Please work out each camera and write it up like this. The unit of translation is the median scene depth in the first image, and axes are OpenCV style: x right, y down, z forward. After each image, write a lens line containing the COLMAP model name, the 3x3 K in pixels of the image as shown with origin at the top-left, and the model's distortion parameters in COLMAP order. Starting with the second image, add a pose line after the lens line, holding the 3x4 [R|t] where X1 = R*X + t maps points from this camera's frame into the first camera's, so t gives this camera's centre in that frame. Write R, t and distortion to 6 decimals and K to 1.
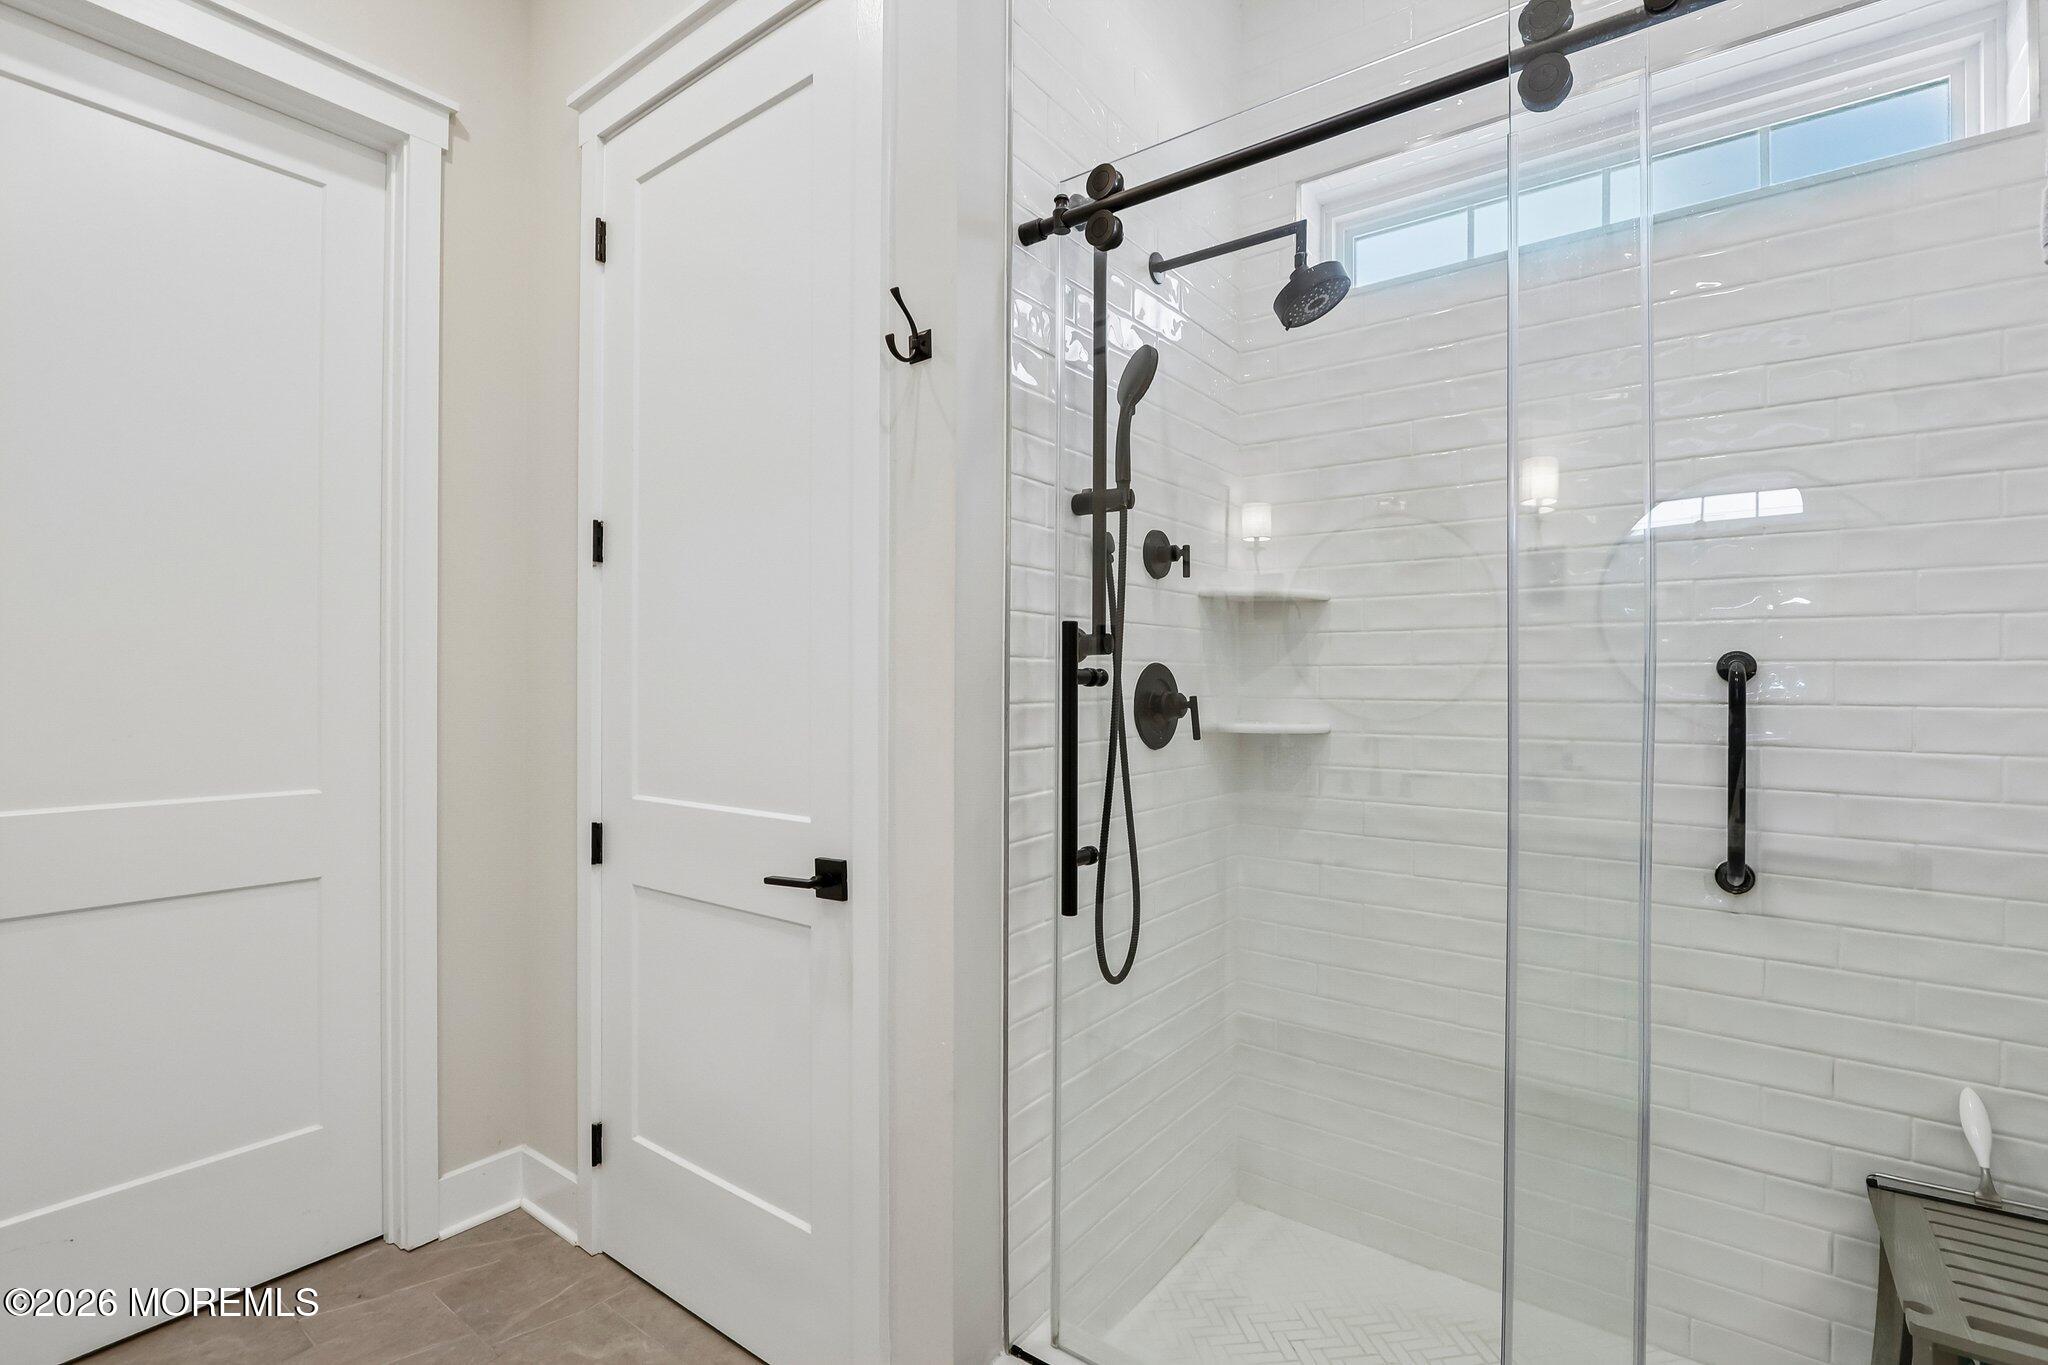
lens RADIAL K [[937.5, 0, 1009.6], [0, 937.5, 683.3], [0, 0, 1]] dist [-0.018369, 0.002237]
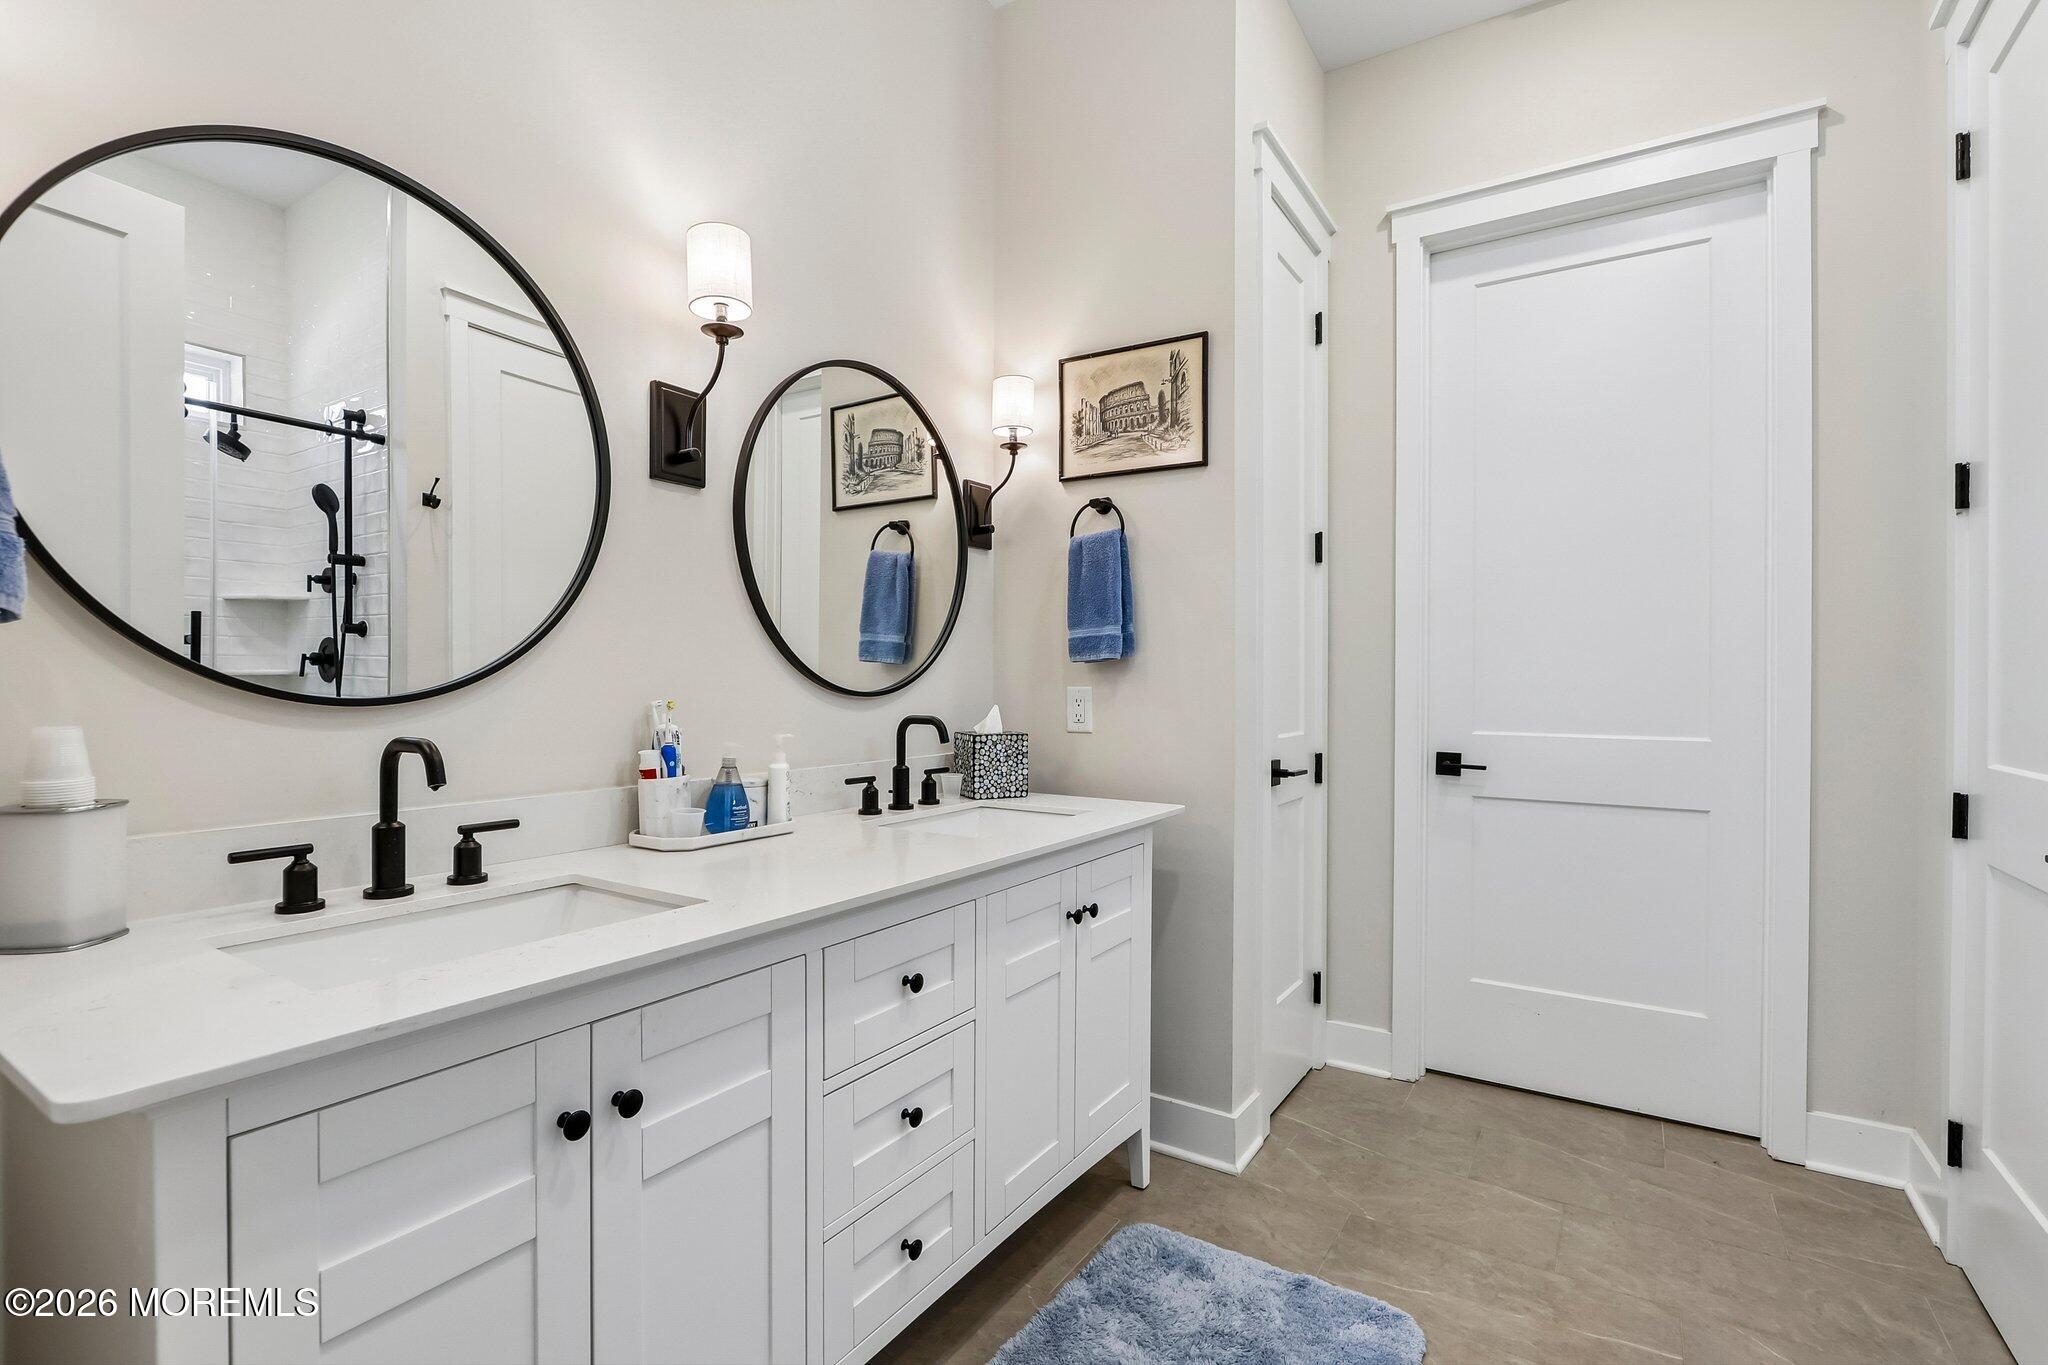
lens RADIAL K [[937.5, 0, 1009.6], [0, 937.5, 683.3], [0, 0, 1]] dist [-0.018369, 0.002237]
pose [[0.059756, -0.001038, -0.998212, 0.405096], [-0.001133, 0.999999, -0.001108, 0.042852], [0.998212, 0.001198, 0.059755, 0.014612]]
